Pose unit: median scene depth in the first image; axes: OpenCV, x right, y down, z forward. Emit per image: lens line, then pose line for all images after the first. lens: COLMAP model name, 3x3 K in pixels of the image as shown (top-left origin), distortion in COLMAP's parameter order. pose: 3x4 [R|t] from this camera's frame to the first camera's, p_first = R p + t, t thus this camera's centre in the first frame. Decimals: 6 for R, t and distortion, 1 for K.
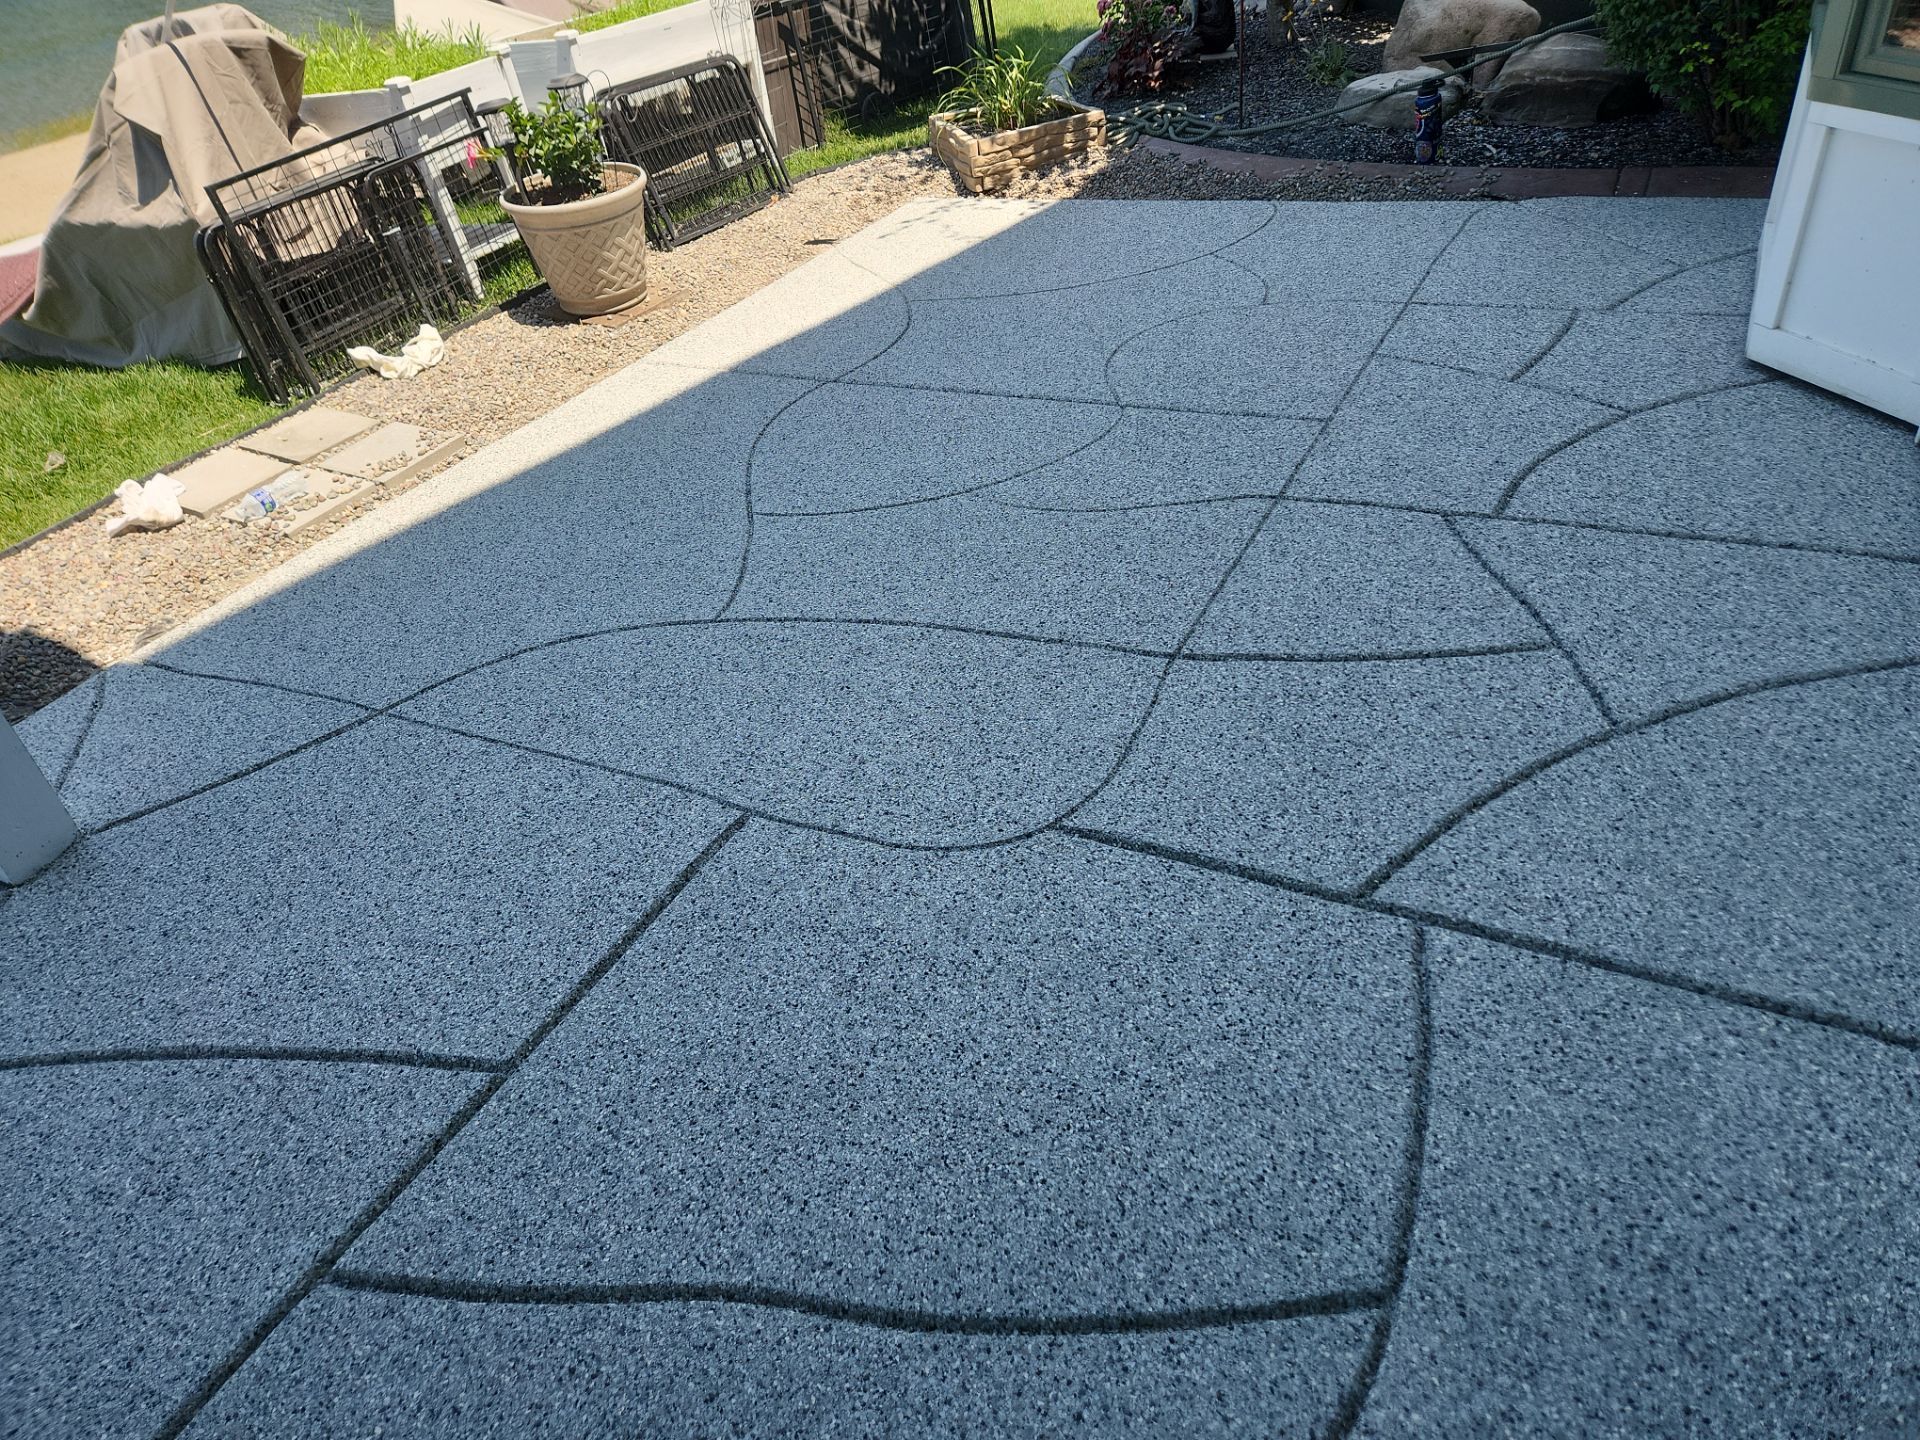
lens RADIAL K [[1289.1, 0, 960.0], [0, 1289.1, 720.0], [0, 0, 1]] dist [0.086280, -0.070360]
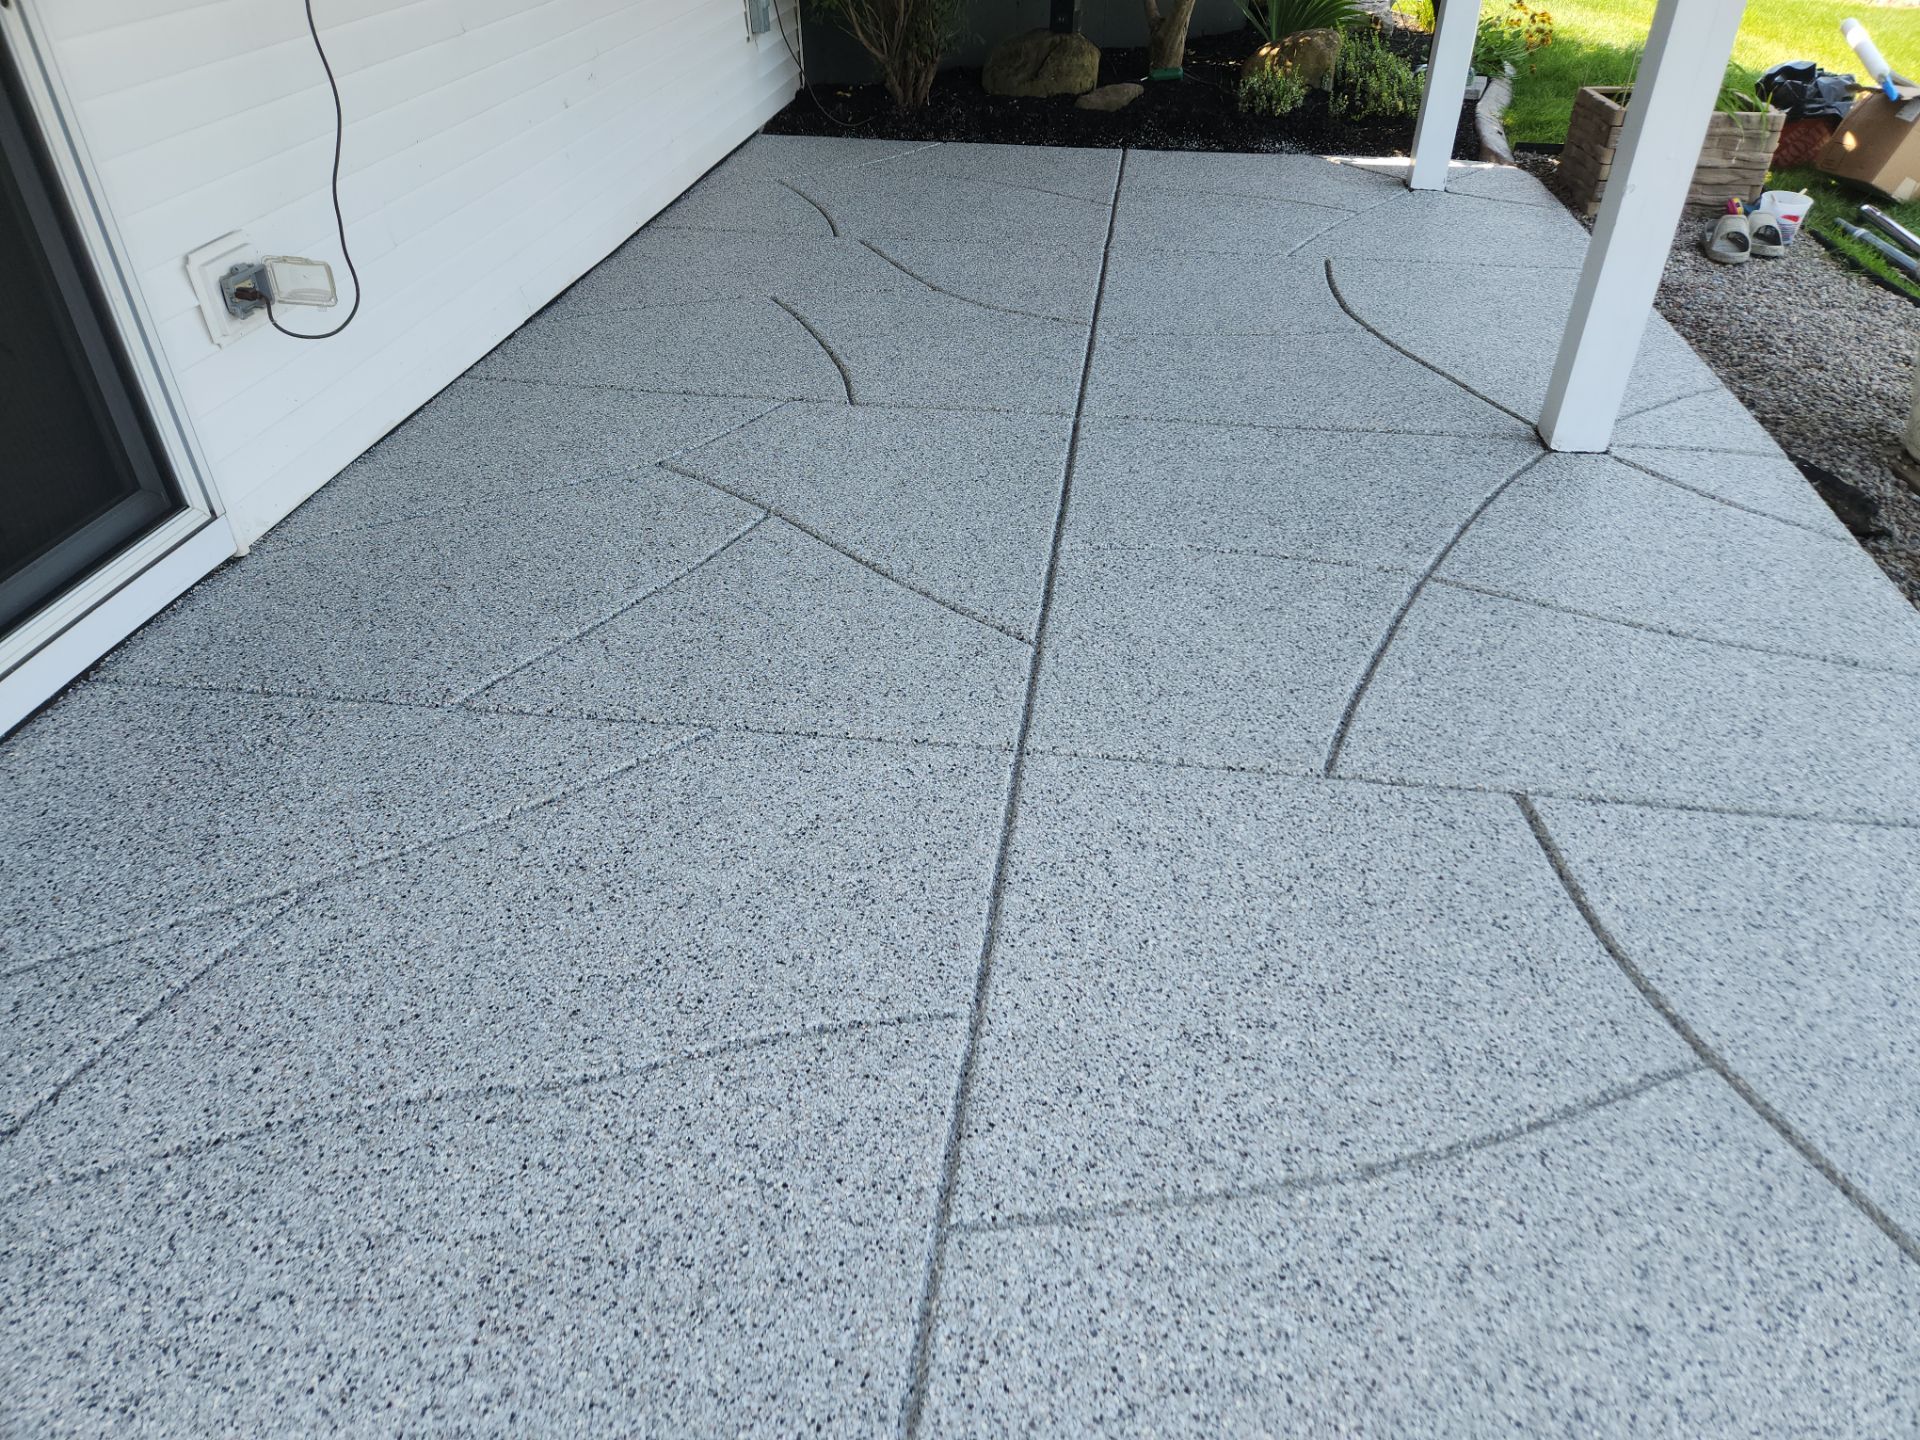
lens RADIAL K [[1289.1, 0, 960.0], [0, 1289.1, 720.0], [0, 0, 1]] dist [0.086280, -0.070360]
pose [[-0.936519, 0.289979, -0.197088, -0.318579], [-0.102063, 0.312308, 0.944482, -0.681410], [0.335432, 0.904641, -0.262886, 1.028959]]
